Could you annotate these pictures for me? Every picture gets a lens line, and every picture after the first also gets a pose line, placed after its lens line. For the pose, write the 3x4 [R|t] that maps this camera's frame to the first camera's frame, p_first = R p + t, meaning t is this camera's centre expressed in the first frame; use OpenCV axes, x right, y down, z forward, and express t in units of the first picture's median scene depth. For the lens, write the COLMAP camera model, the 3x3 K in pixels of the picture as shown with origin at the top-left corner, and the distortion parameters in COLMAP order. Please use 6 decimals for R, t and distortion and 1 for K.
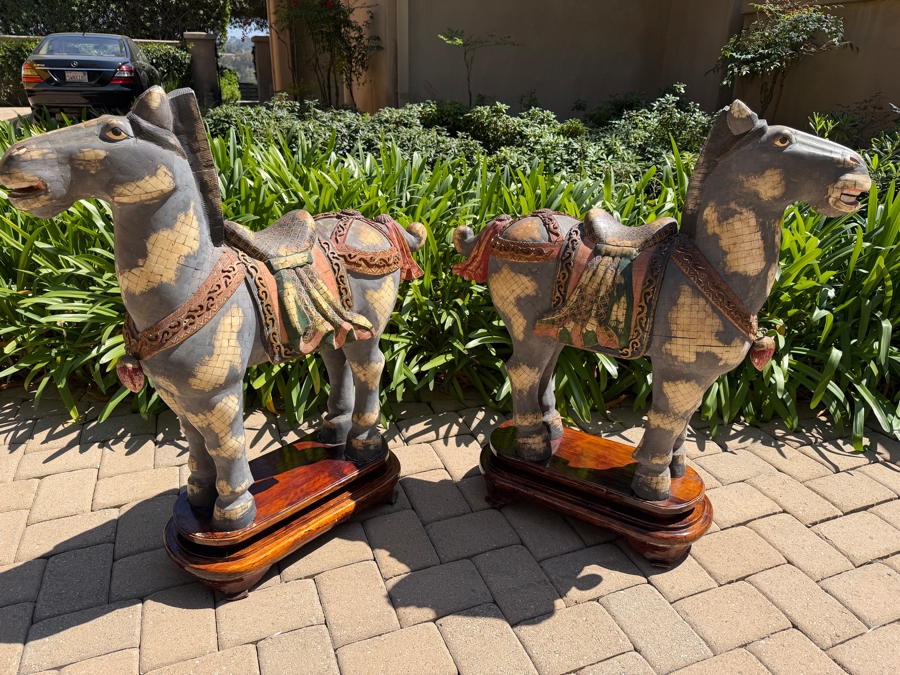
lens RADIAL K [[632.1, 0, 452.3], [0, 632.1, 342.0], [0, 0, 1]] dist [0.033124, -0.044350]
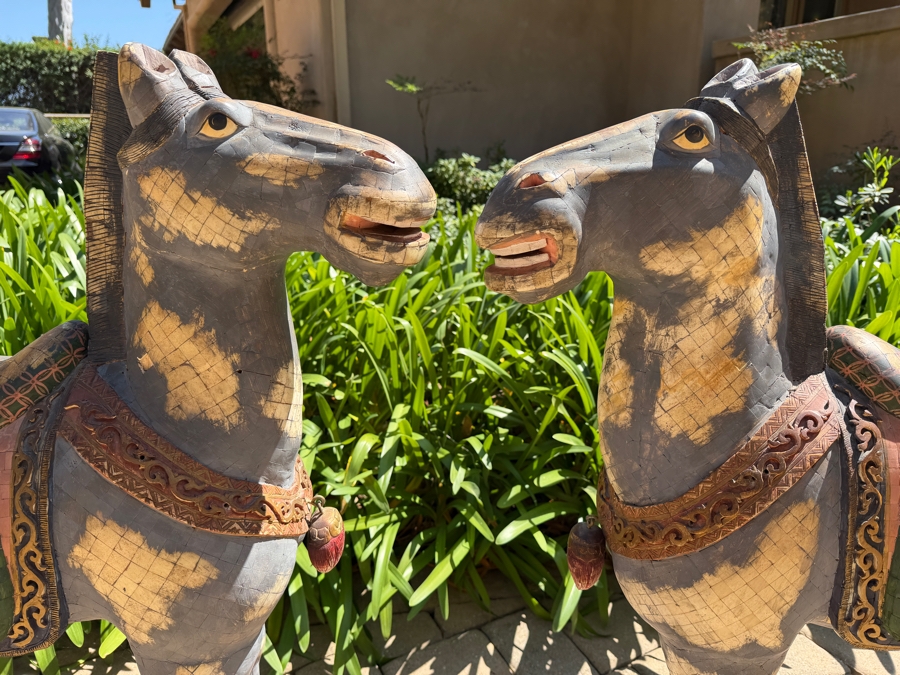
lens RADIAL K [[632.1, 0, 453.4], [0, 632.1, 332.2], [0, 0, 1]] dist [0.033124, -0.044350]
pose [[0.994199, -0.054567, 0.092683, -0.064296], [0.064702, 0.991810, -0.110119, -0.111218], [-0.085915, 0.115477, 0.989588, 0.409878]]
